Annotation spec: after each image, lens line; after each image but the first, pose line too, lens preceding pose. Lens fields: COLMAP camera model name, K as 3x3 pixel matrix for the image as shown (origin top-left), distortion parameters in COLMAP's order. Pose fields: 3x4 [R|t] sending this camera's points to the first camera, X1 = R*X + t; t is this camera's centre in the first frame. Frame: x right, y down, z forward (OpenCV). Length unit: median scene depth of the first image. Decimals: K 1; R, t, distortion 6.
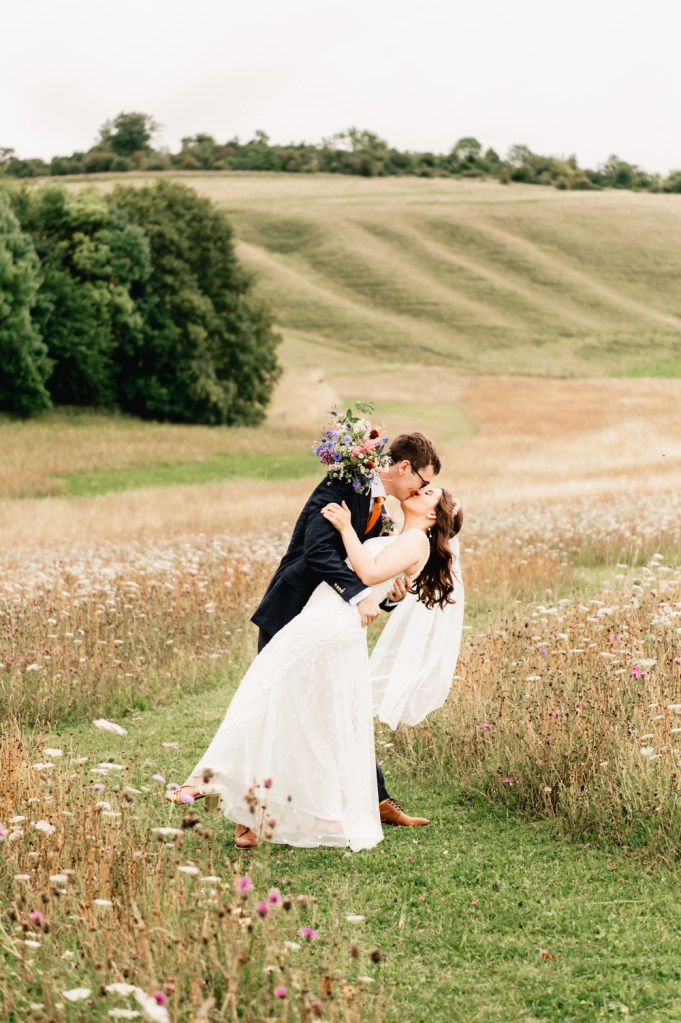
lens RADIAL K [[1495.9, 0, 340.5], [0, 1495.9, 511.5], [0, 0, 1]] dist [-0.001518, -0.010402]
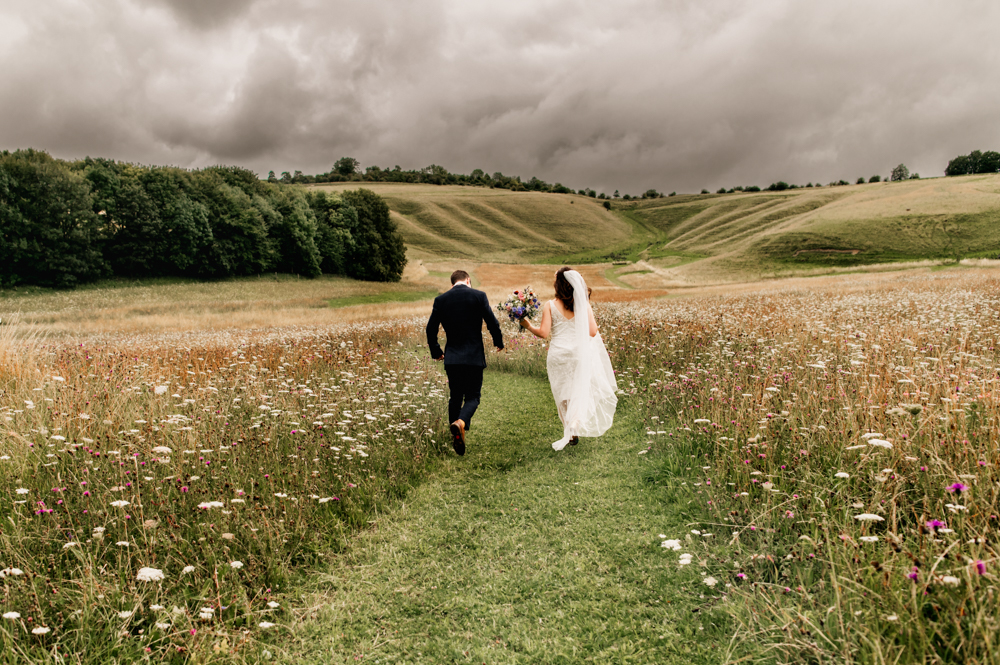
lens RADIAL K [[1154.1, 0, 500.0], [0, 1154.1, 332.5], [0, 0, 1]] dist [-0.002243, -0.033916]
pose [[0.997164, 0.004175, 0.075140, -0.028031], [-0.004403, 0.999986, 0.002872, 0.027574], [-0.075127, -0.003195, 0.997169, -1.082982]]
